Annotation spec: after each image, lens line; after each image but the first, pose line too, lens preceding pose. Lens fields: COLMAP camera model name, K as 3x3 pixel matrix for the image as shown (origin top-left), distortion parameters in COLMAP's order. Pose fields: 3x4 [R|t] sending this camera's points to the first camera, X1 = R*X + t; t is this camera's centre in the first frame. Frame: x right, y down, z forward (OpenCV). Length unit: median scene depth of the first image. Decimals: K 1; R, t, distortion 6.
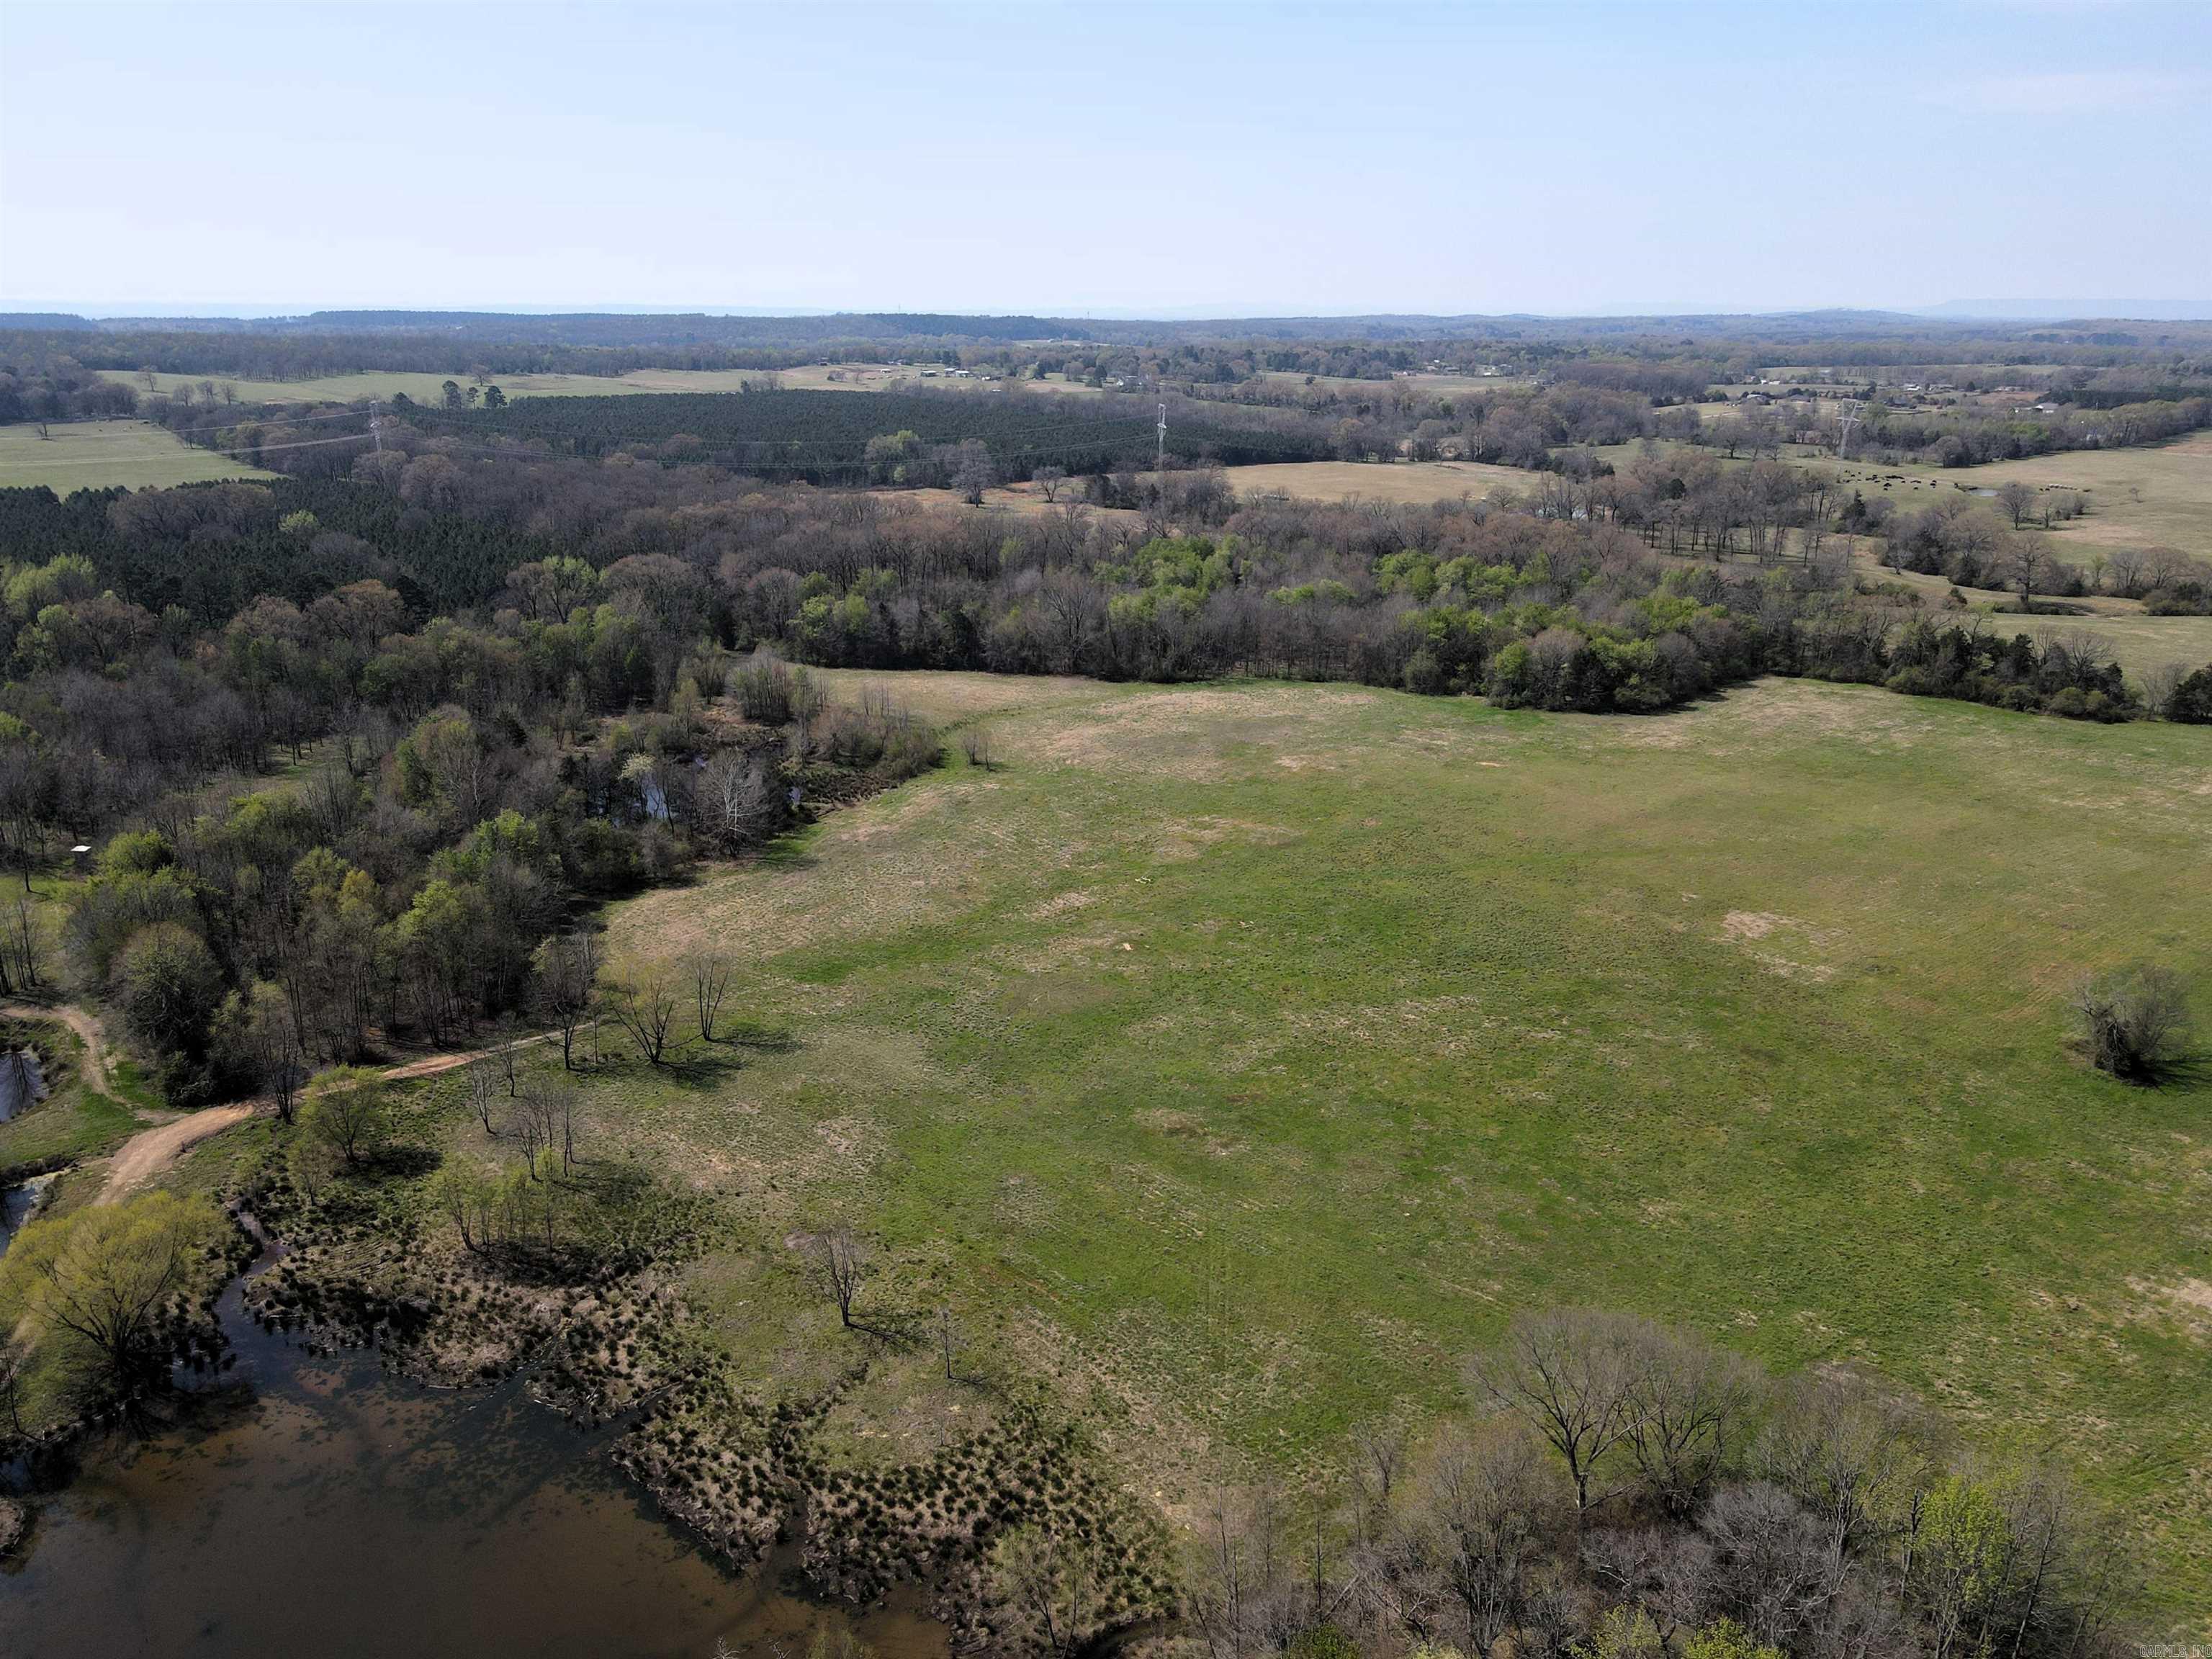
lens RADIAL K [[1626.0, 0, 1103.3], [0, 1626.0, 827.5], [0, 0, 1]] dist [0.004962, 0.015825]
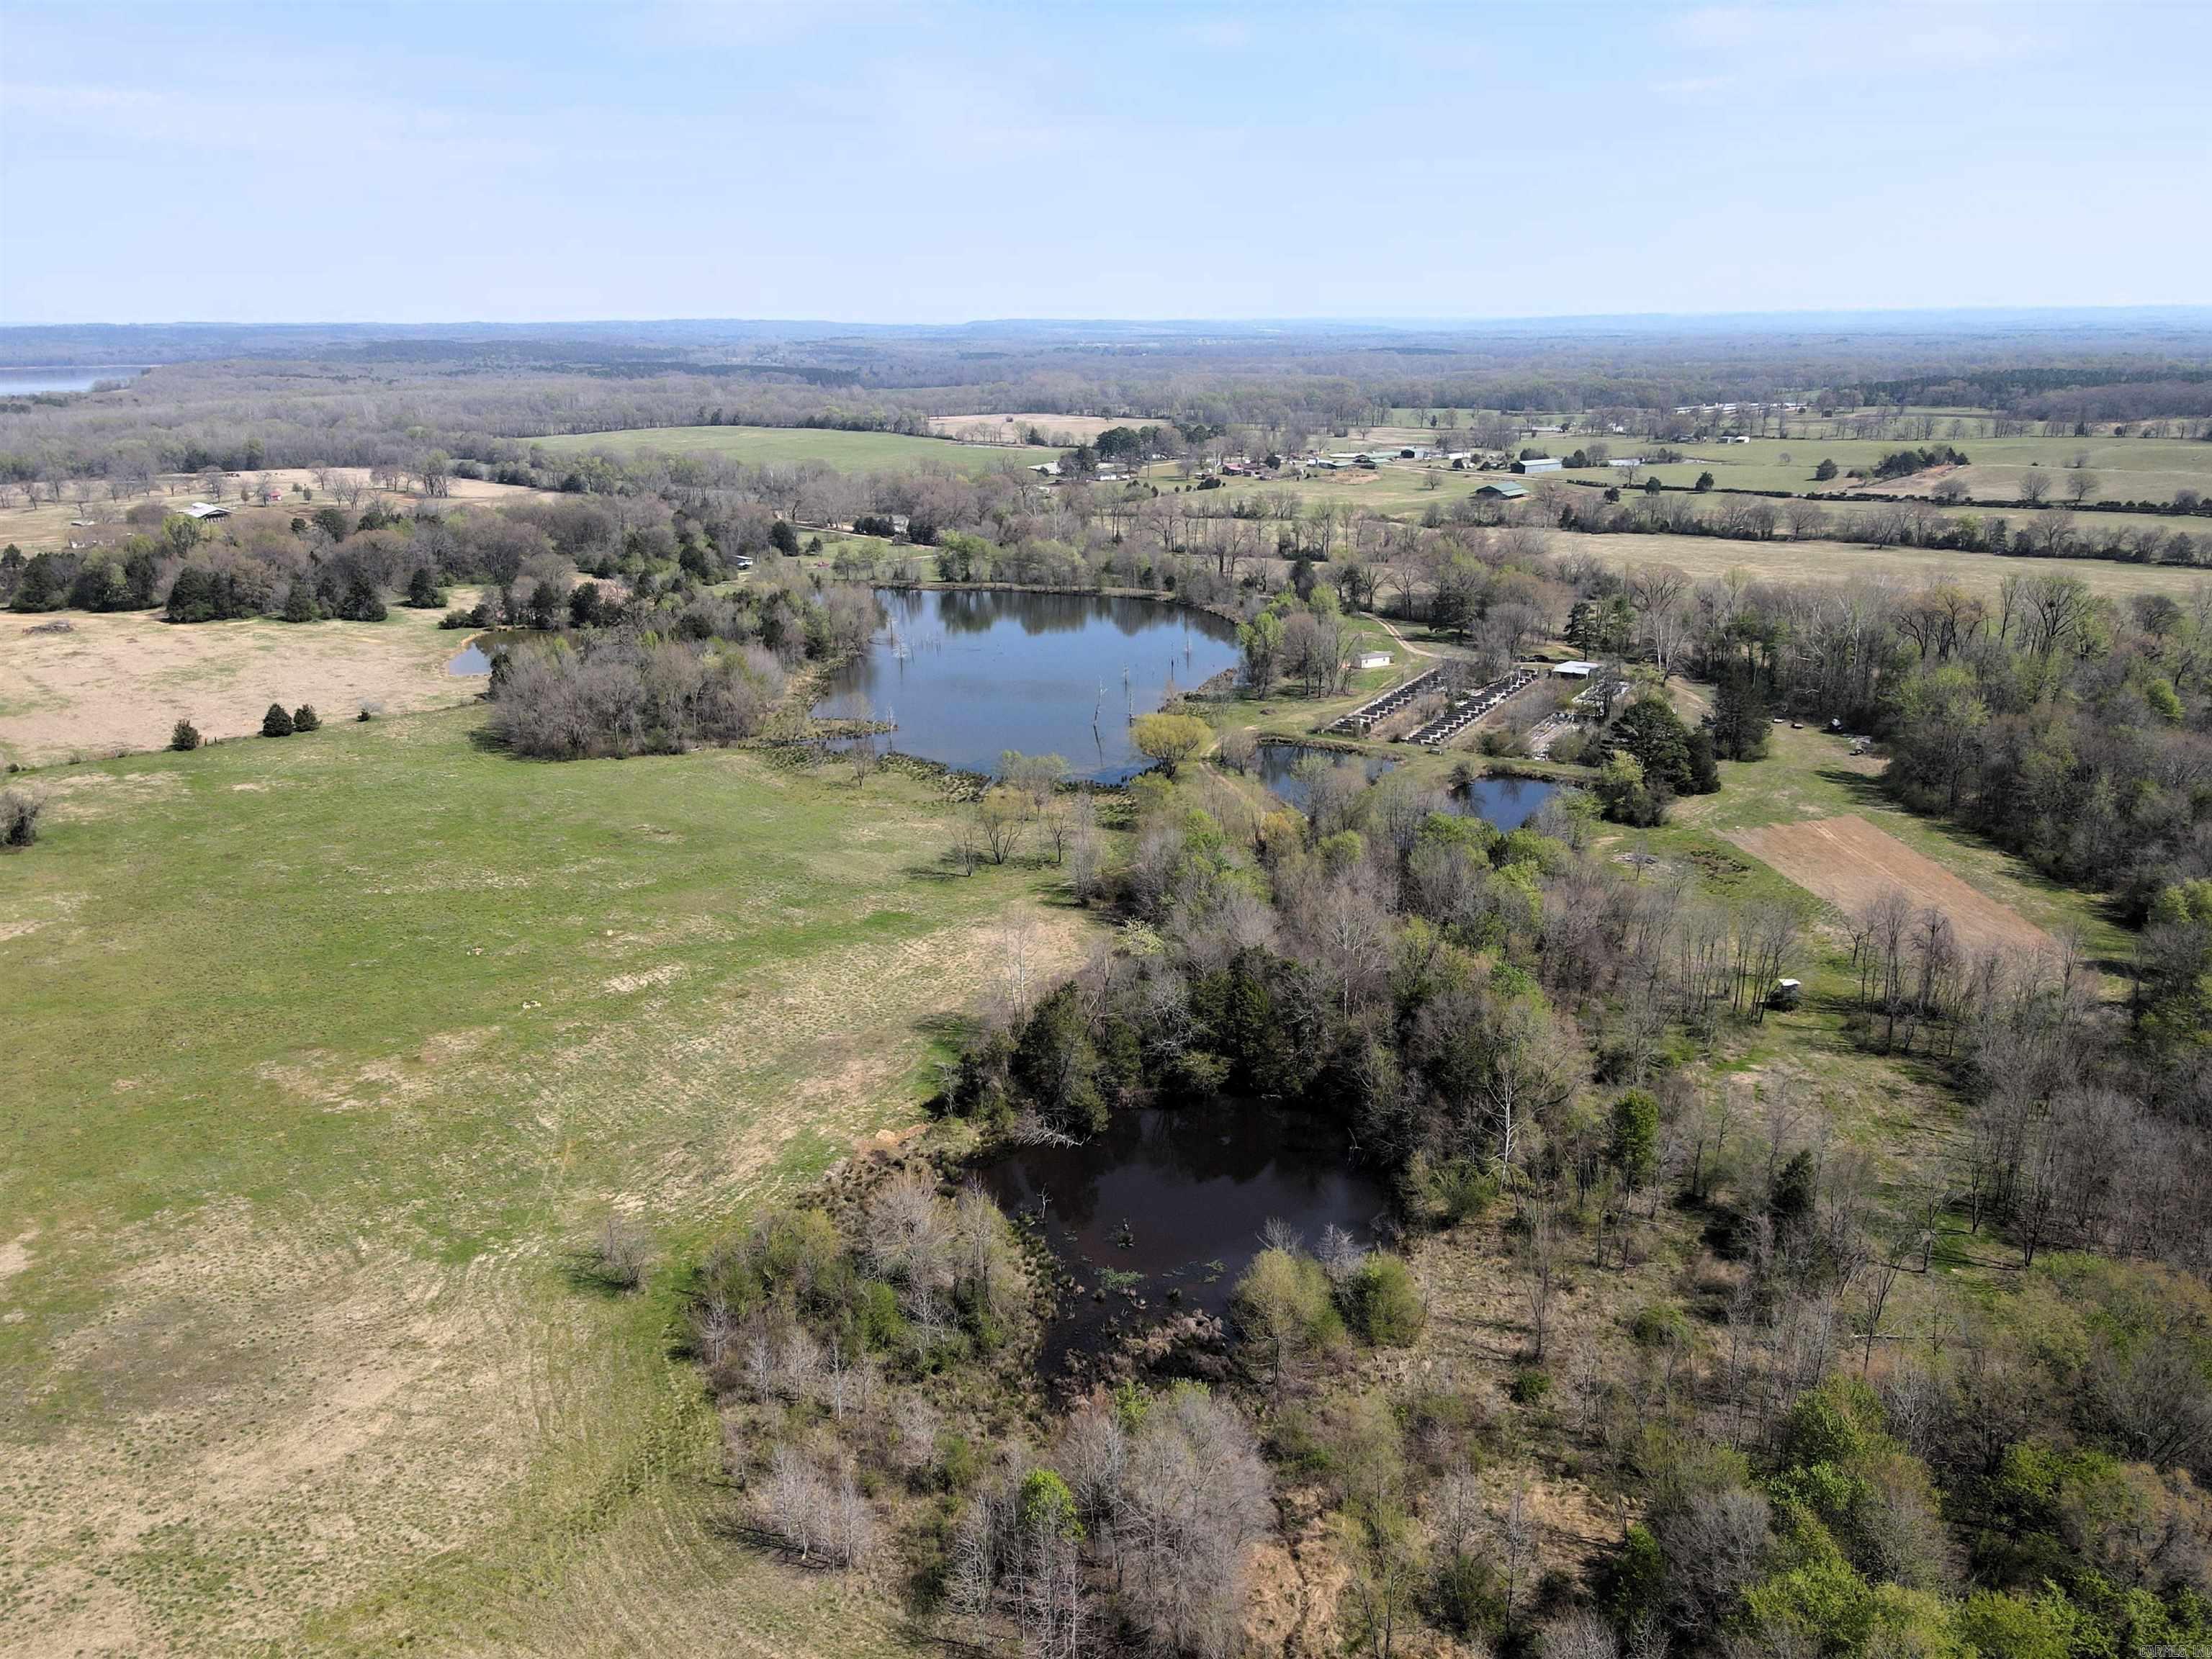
lens RADIAL K [[1610.0, 0, 1102.5], [0, 1610.0, 858.9], [0, 0, 1]] dist [-0.006121, 0.040008]
pose [[-0.999922, 0.010498, -0.006735, -0.296242], [0.004487, 0.806596, 0.591087, -0.578393], [0.011638, 0.591011, -0.806580, 1.779112]]
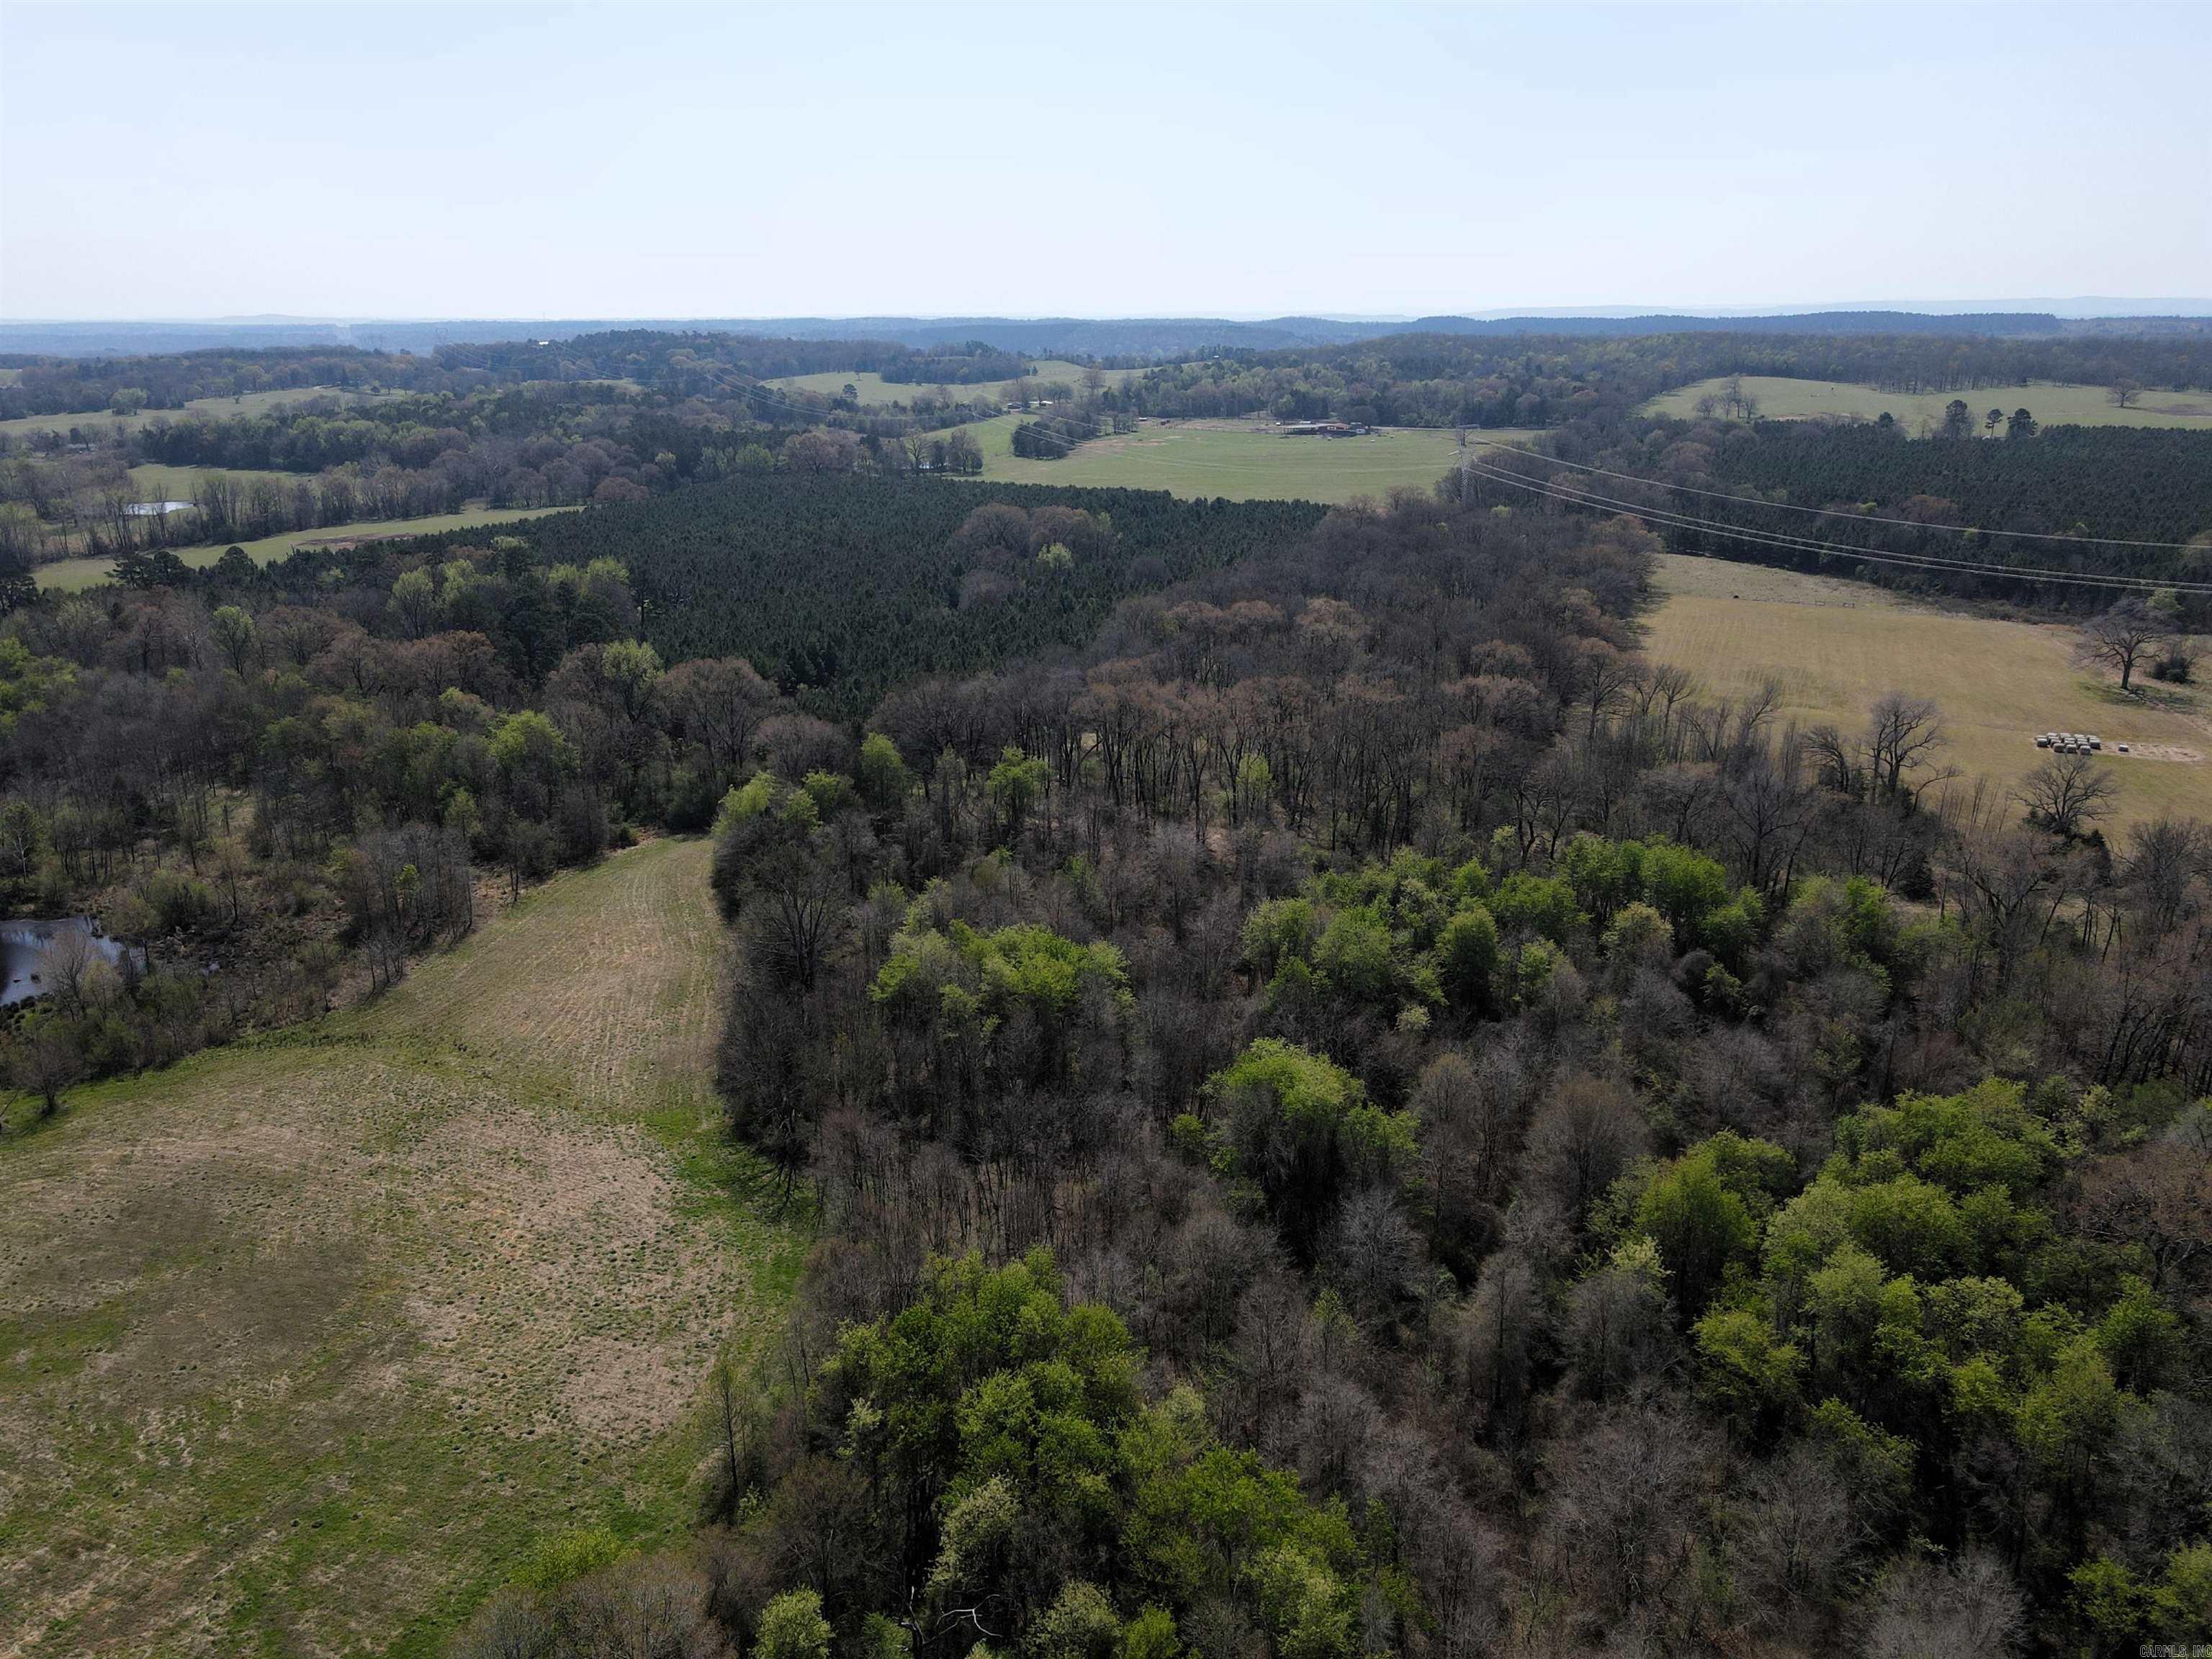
lens RADIAL K [[1626.0, 0, 1103.3], [0, 1626.0, 827.5], [0, 0, 1]] dist [0.004962, 0.015825]
pose [[0.414687, 0.269496, -0.869141, 0.751899], [-0.268083, 0.948929, 0.166328, -0.450103], [0.869578, 0.164028, 0.465756, 1.404724]]
